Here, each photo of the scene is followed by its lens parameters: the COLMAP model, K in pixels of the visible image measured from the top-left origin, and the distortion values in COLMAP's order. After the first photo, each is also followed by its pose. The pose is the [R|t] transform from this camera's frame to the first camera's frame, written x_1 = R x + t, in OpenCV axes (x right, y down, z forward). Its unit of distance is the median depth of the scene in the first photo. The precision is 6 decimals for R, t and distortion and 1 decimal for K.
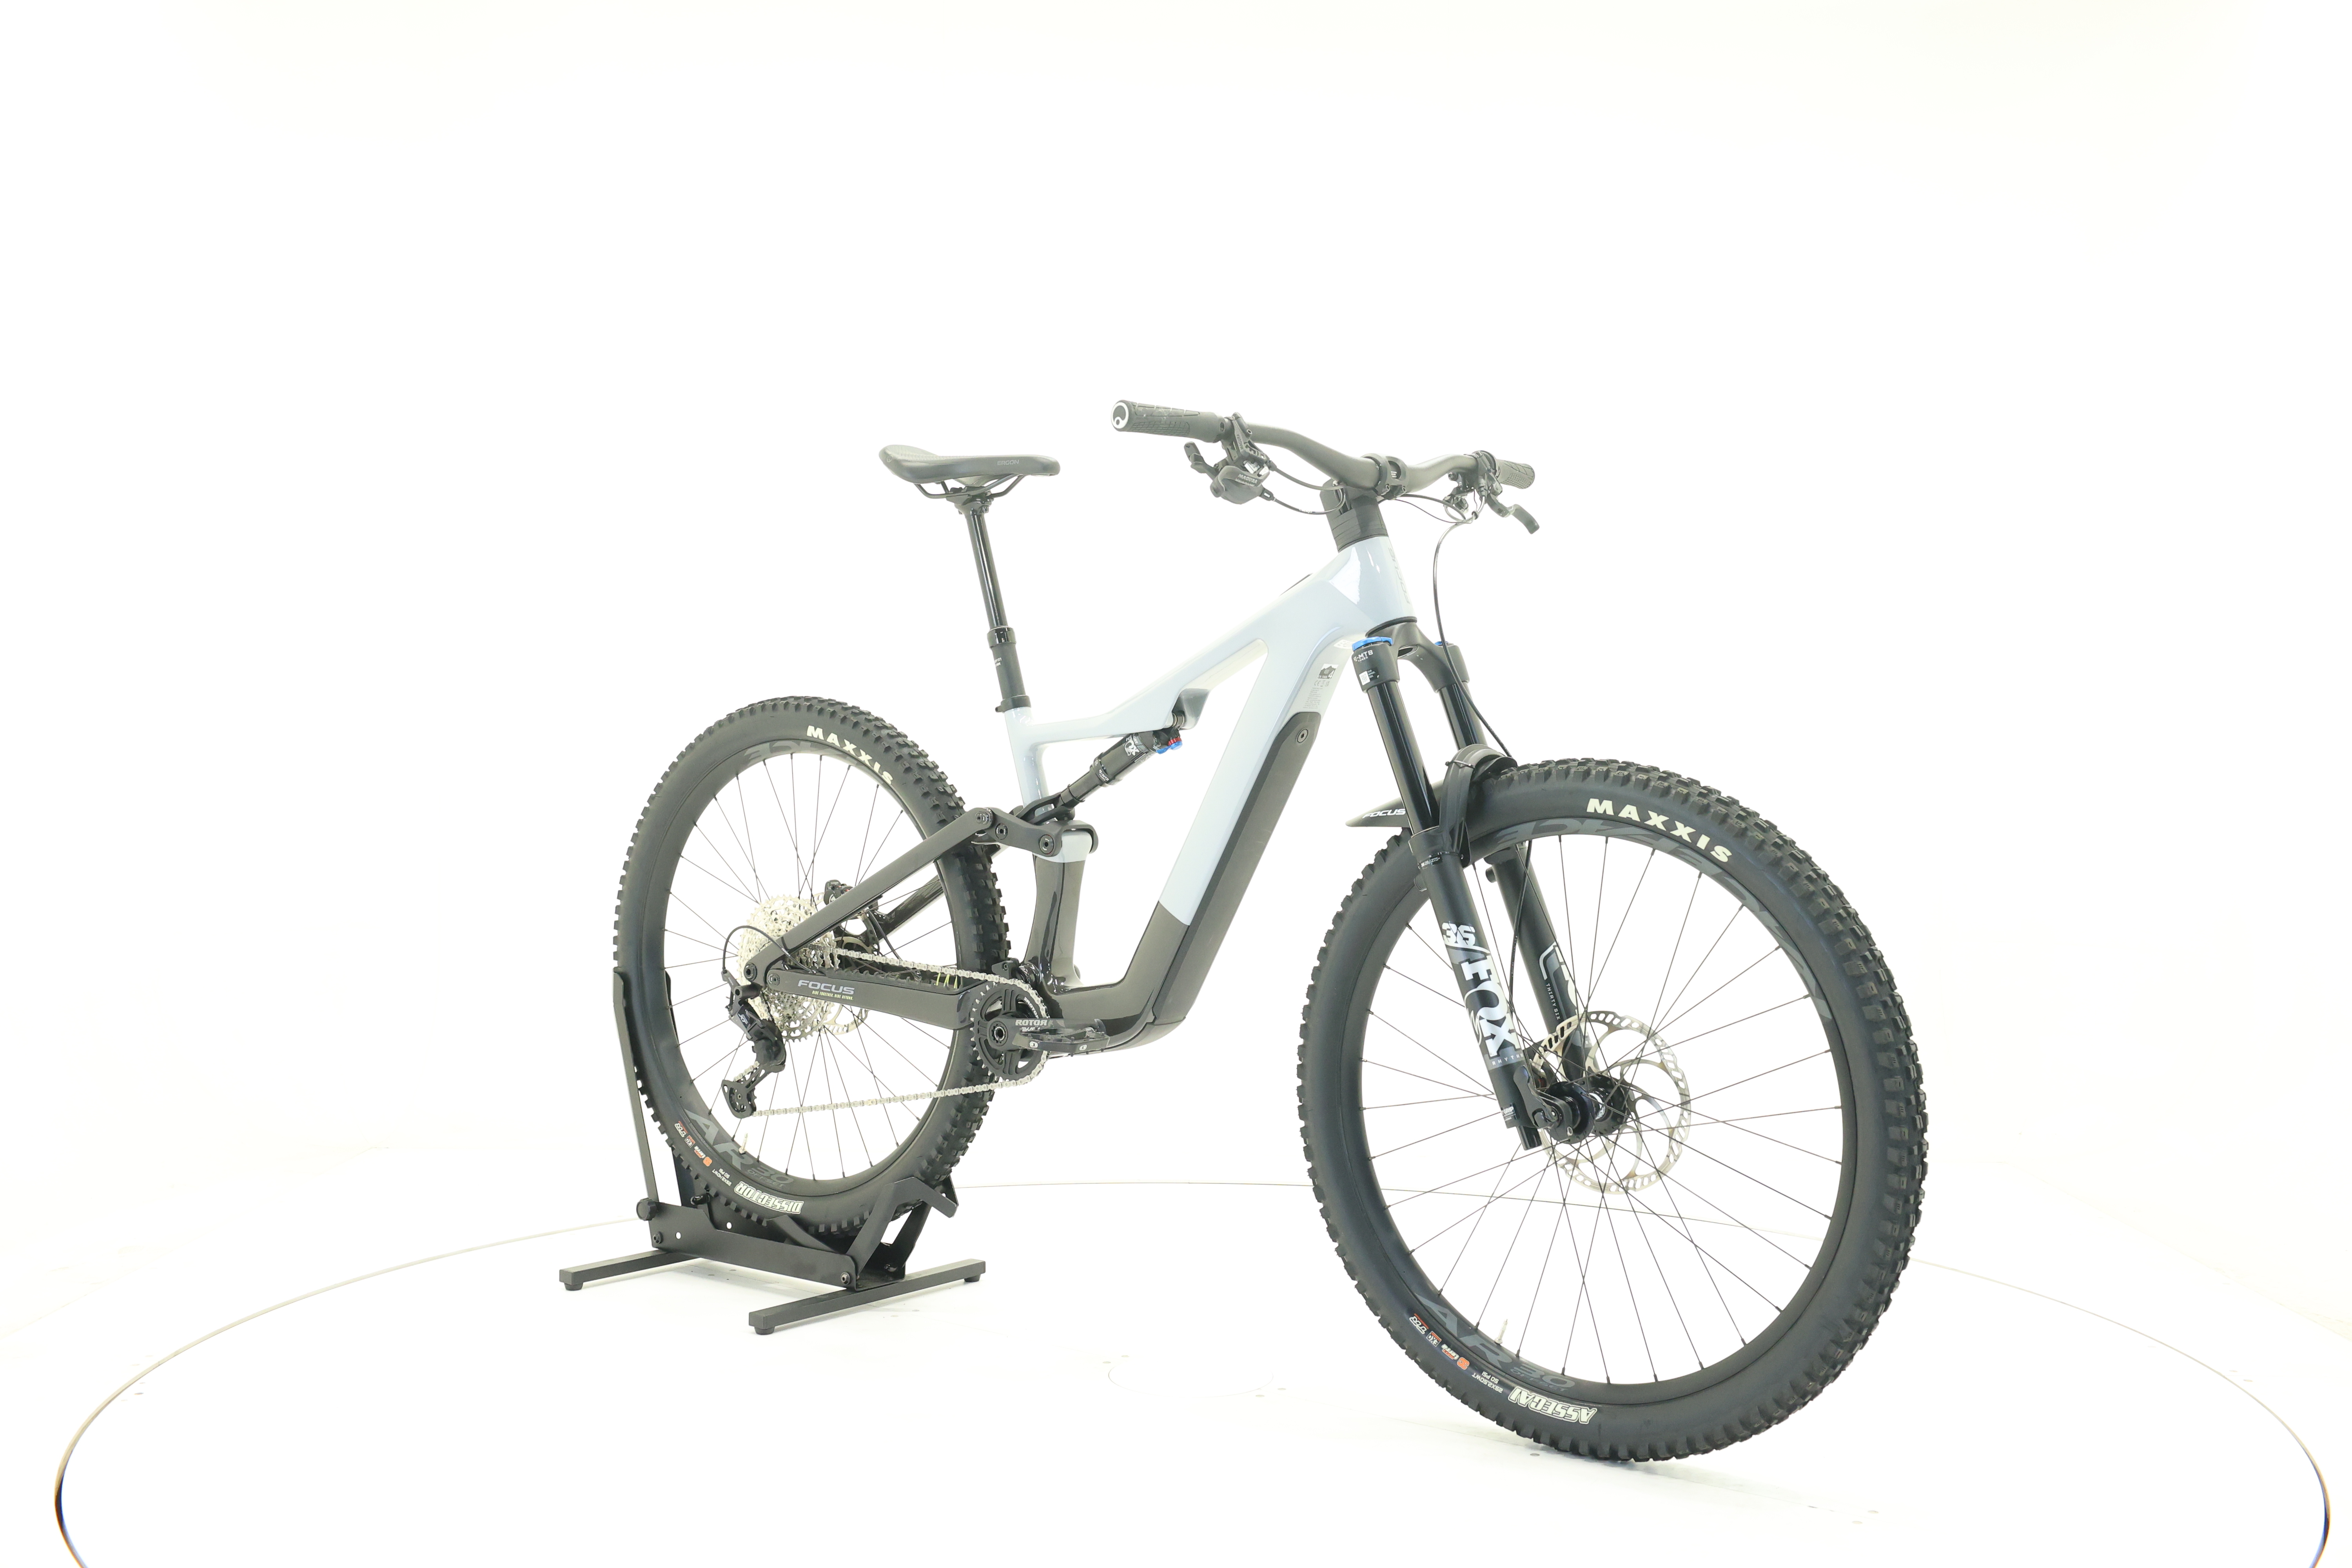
lens RADIAL K [[2518.2, 0, 1176.0], [0, 2518.2, 784.0], [0, 0, 1]] dist [0.009122, 0.003278]
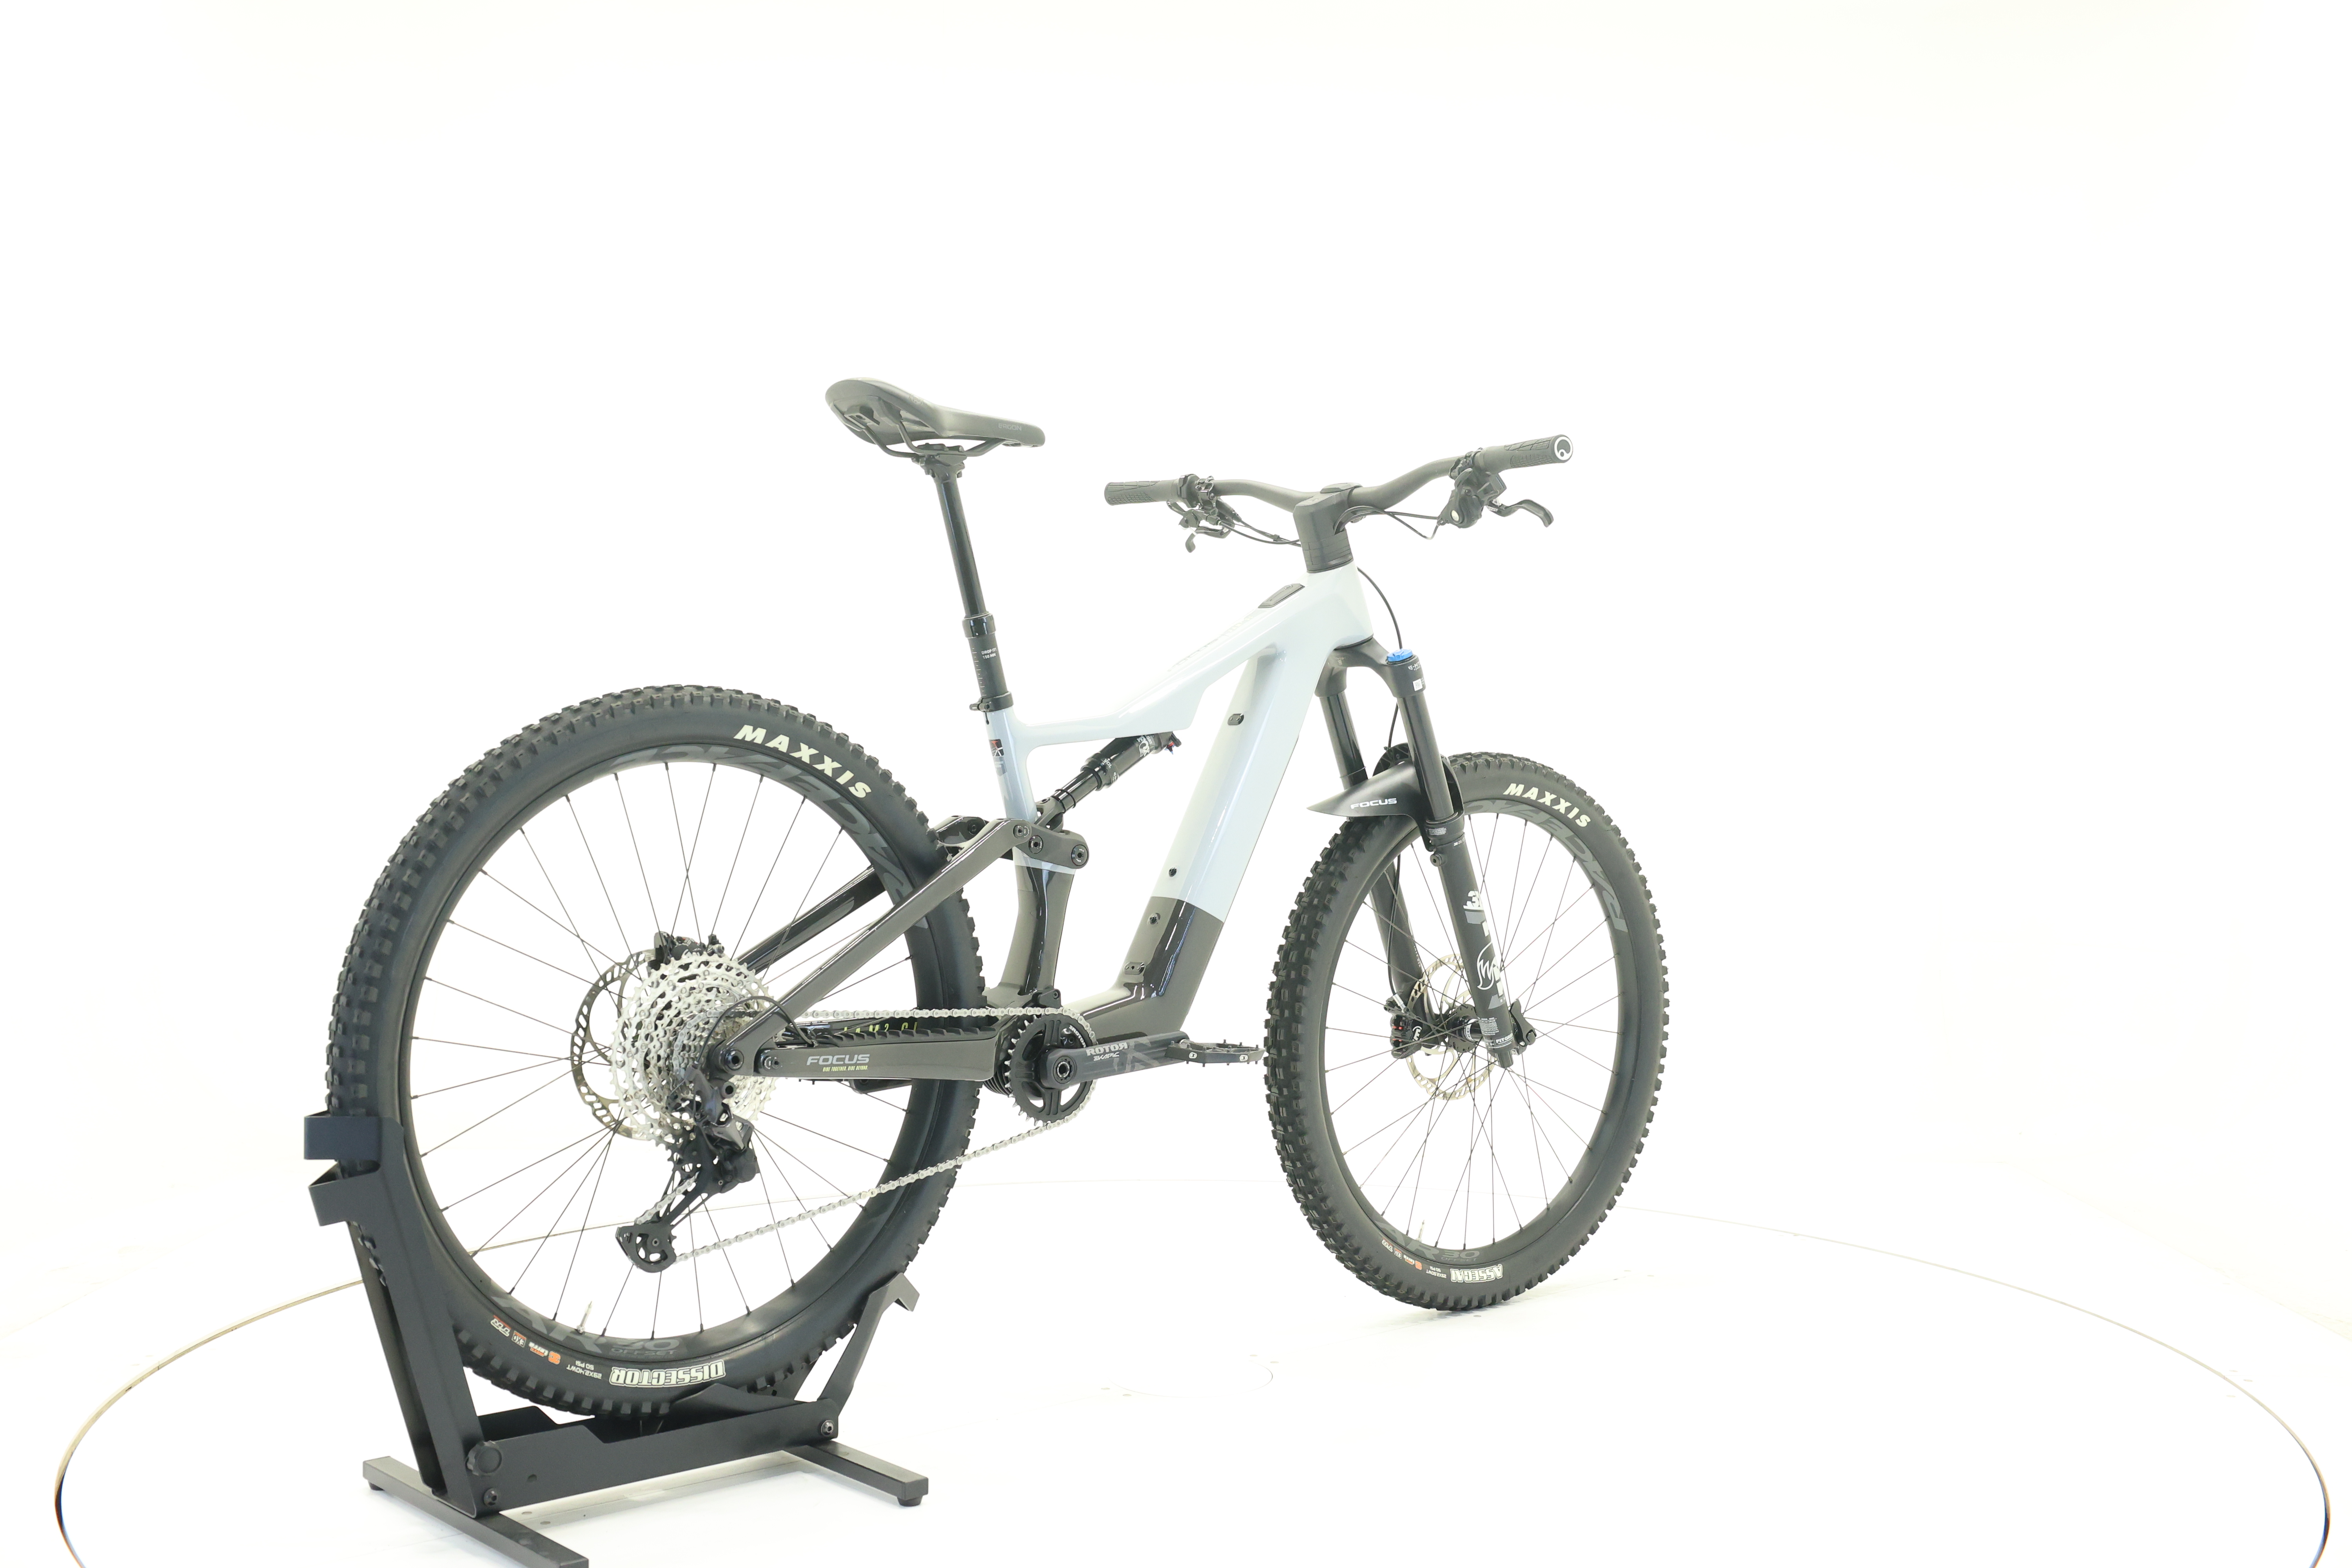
lens RADIAL K [[2518.2, 0, 1176.0], [0, 2518.2, 784.0], [0, 0, 1]] dist [0.009122, 0.003278]
pose [[0.157576, -0.018790, 0.987328, -0.933696], [0.024136, 0.999594, 0.015171, -0.014709], [-0.987212, 0.021439, 0.157965, 0.804246]]
